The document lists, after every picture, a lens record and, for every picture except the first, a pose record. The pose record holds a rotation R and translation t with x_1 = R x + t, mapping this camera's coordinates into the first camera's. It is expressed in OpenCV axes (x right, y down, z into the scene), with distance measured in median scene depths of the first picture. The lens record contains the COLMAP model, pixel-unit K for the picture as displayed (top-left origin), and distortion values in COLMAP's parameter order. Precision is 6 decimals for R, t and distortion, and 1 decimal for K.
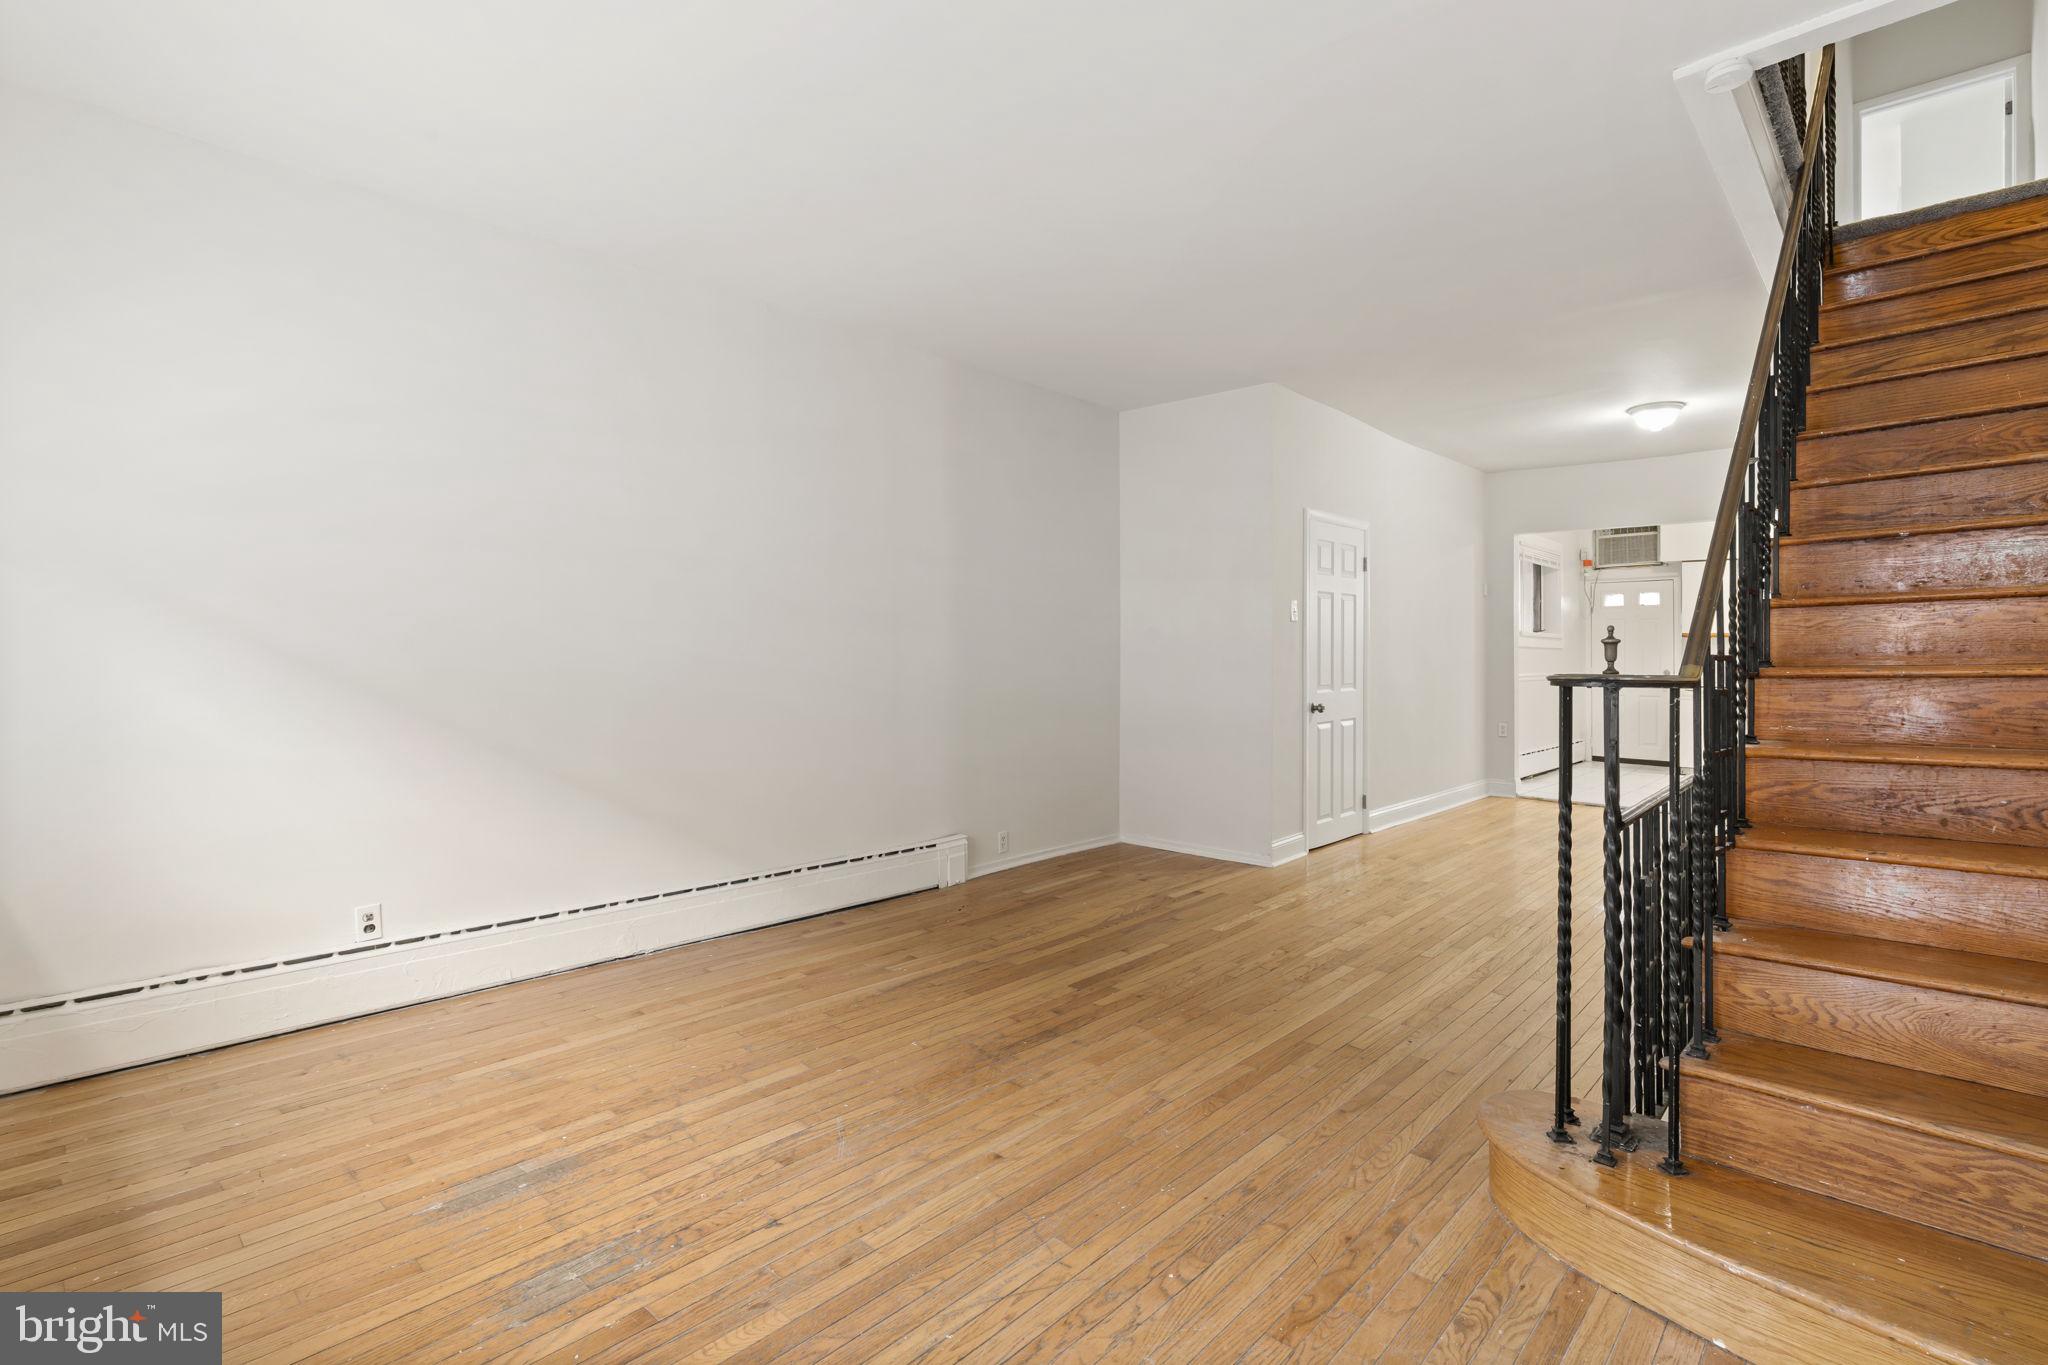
lens RADIAL K [[946.5, 0, 994.4], [0, 946.5, 650.9], [0, 0, 1]] dist [-0.008371, 0.002116]
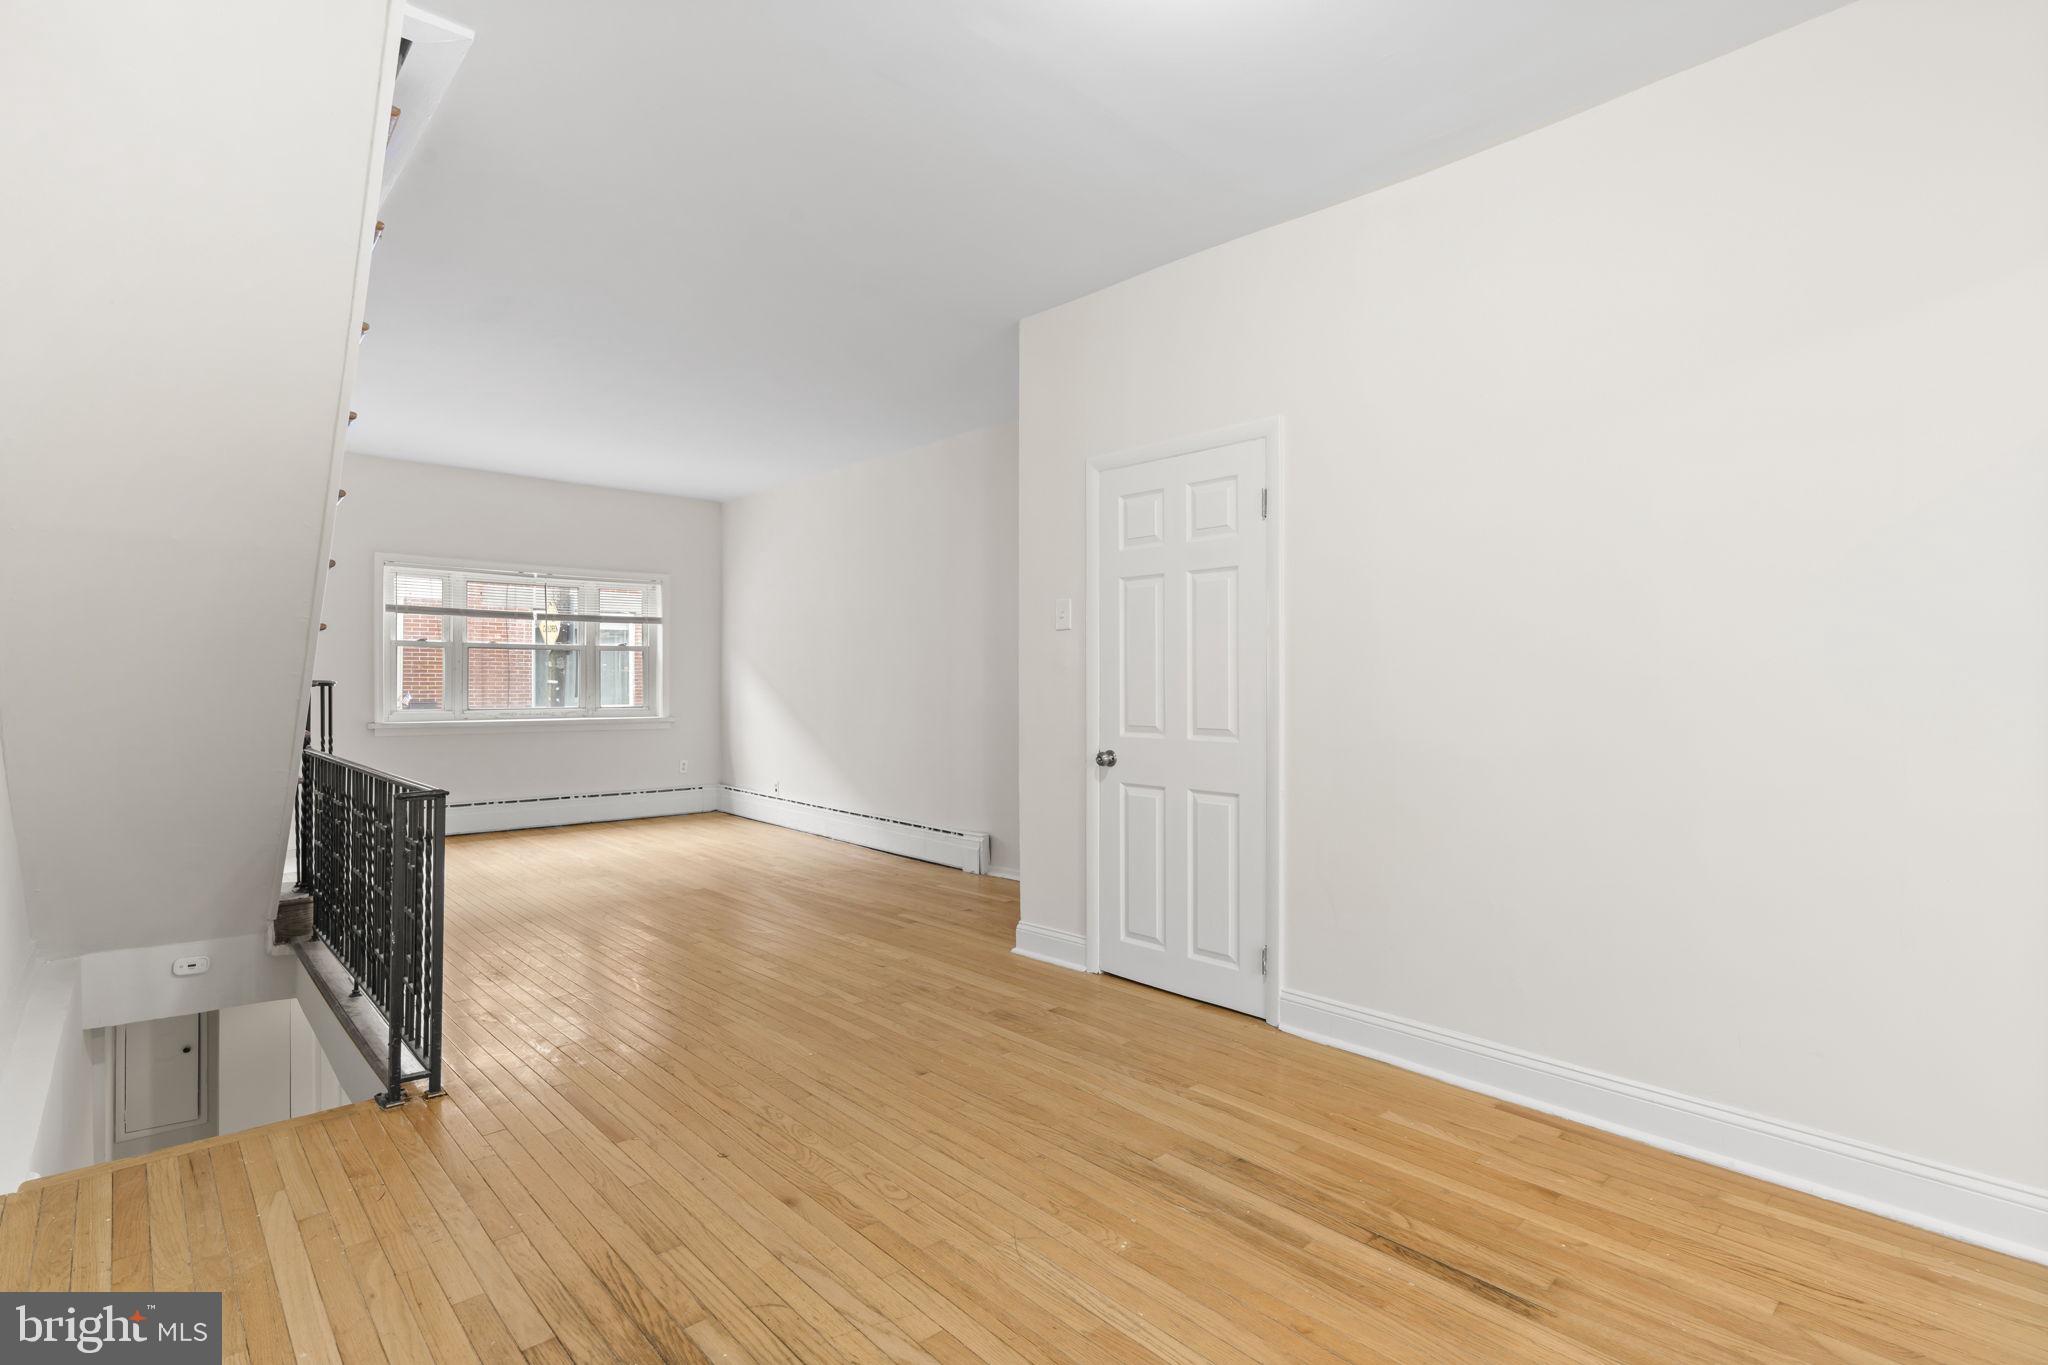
lens RADIAL K [[995.4, 0, 1037.4], [0, 995.4, 682.8], [0, 0, 1]] dist [-0.004528, 0.000046]
pose [[-0.048574, -0.001873, -0.998818, 1.545020], [-0.005261, 0.999985, -0.001620, 0.014023], [0.998806, 0.005176, -0.048584, 1.485542]]
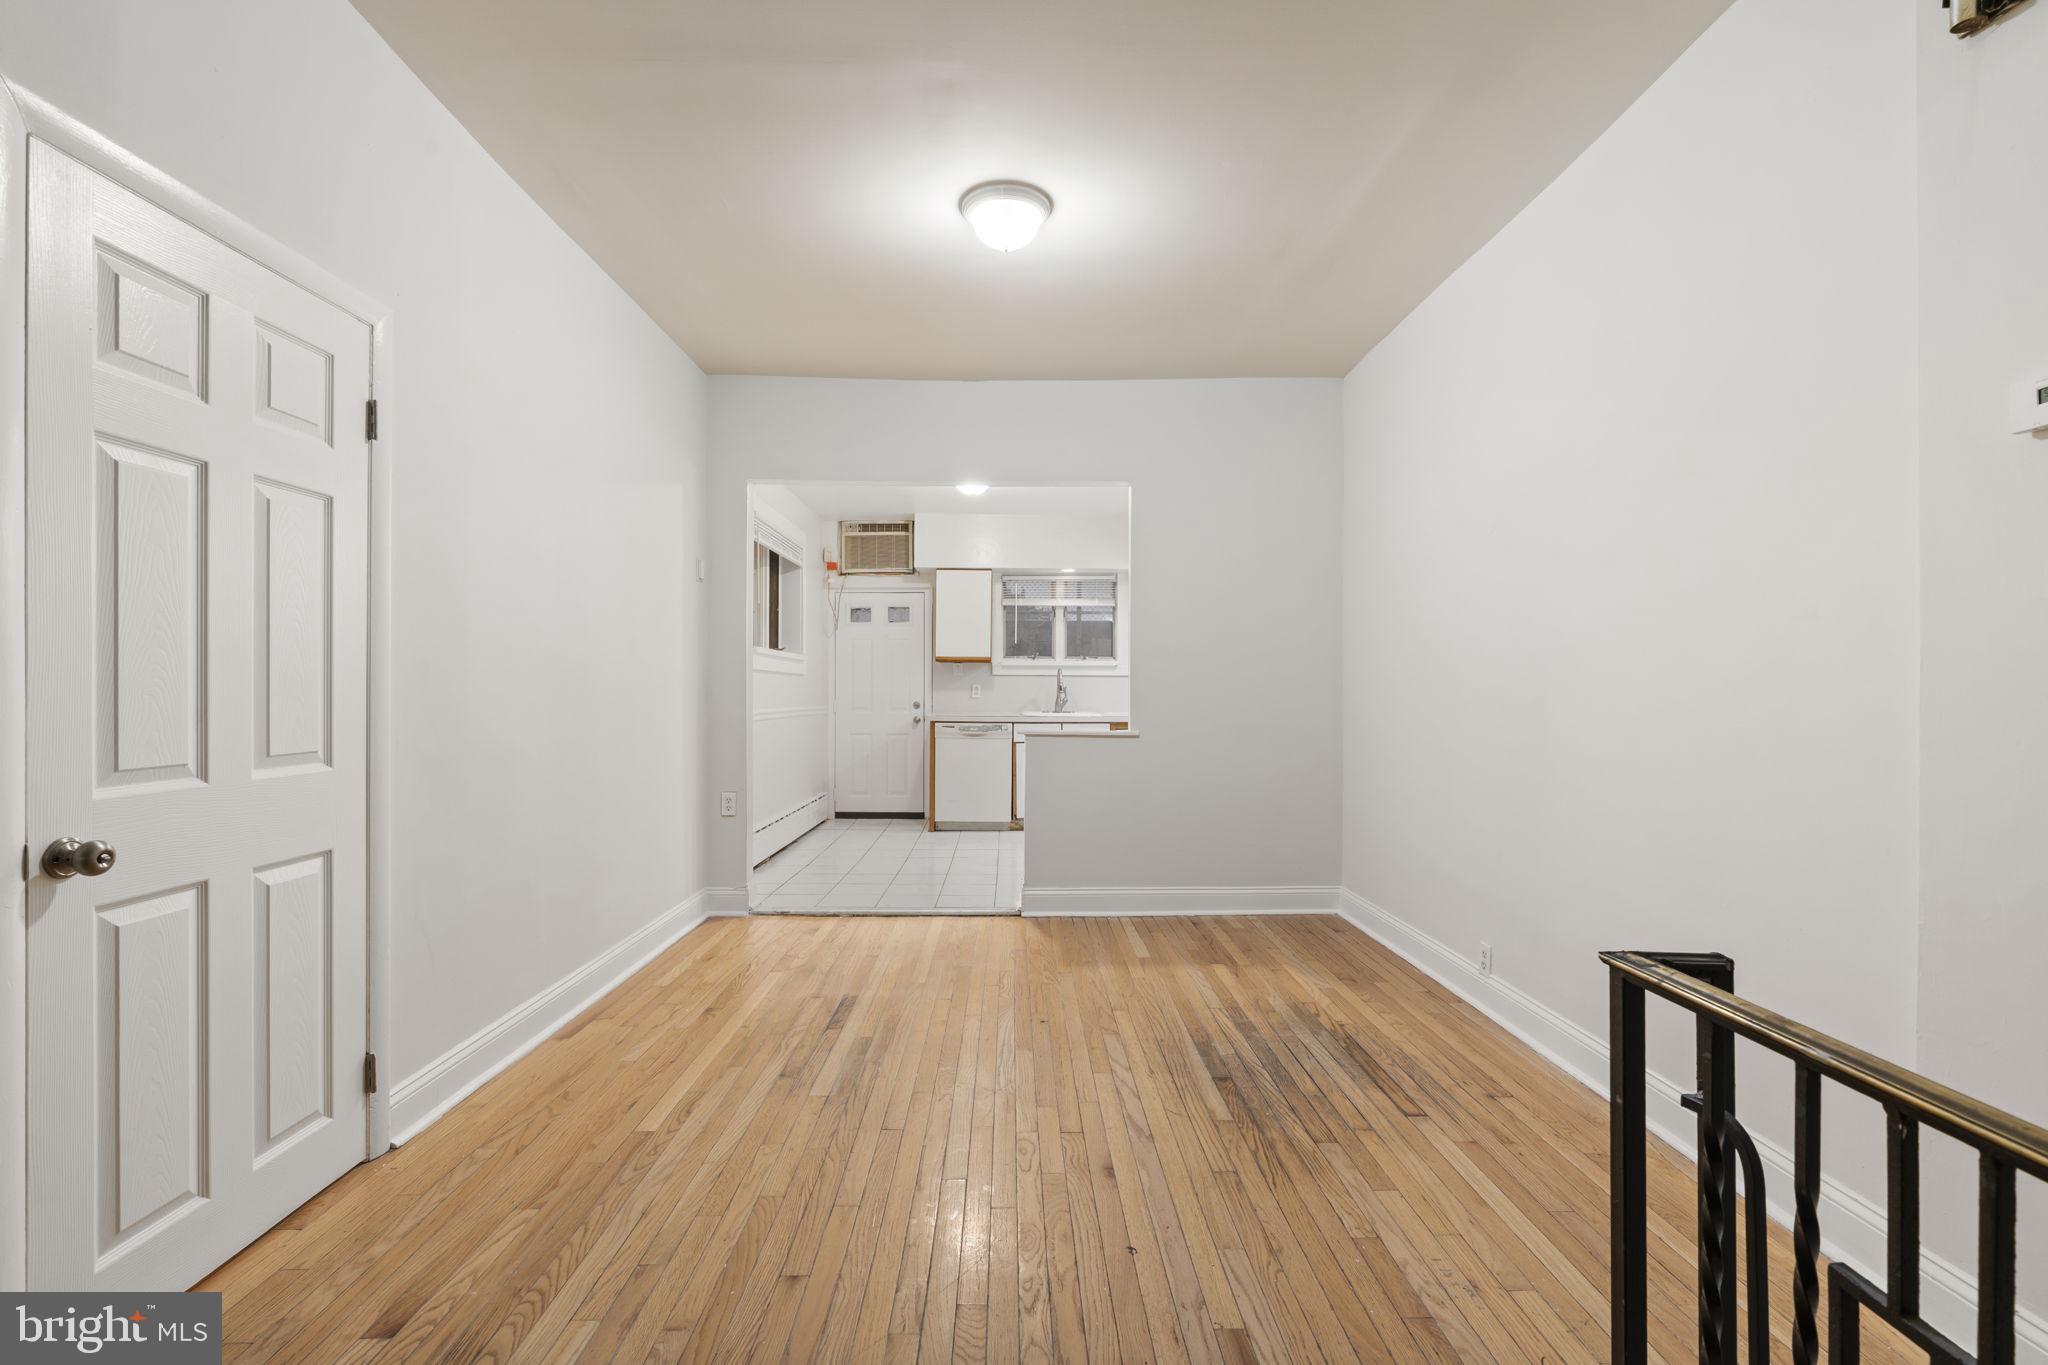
lens RADIAL K [[946.5, 0, 1027.9], [0, 946.5, 693.4], [0, 0, 1]] dist [-0.008371, 0.002116]
pose [[0.700036, -0.004644, 0.714093, 0.513262], [0.000606, 0.999982, 0.005910, 0.018492], [-0.714107, -0.003704, 0.700026, 0.939389]]
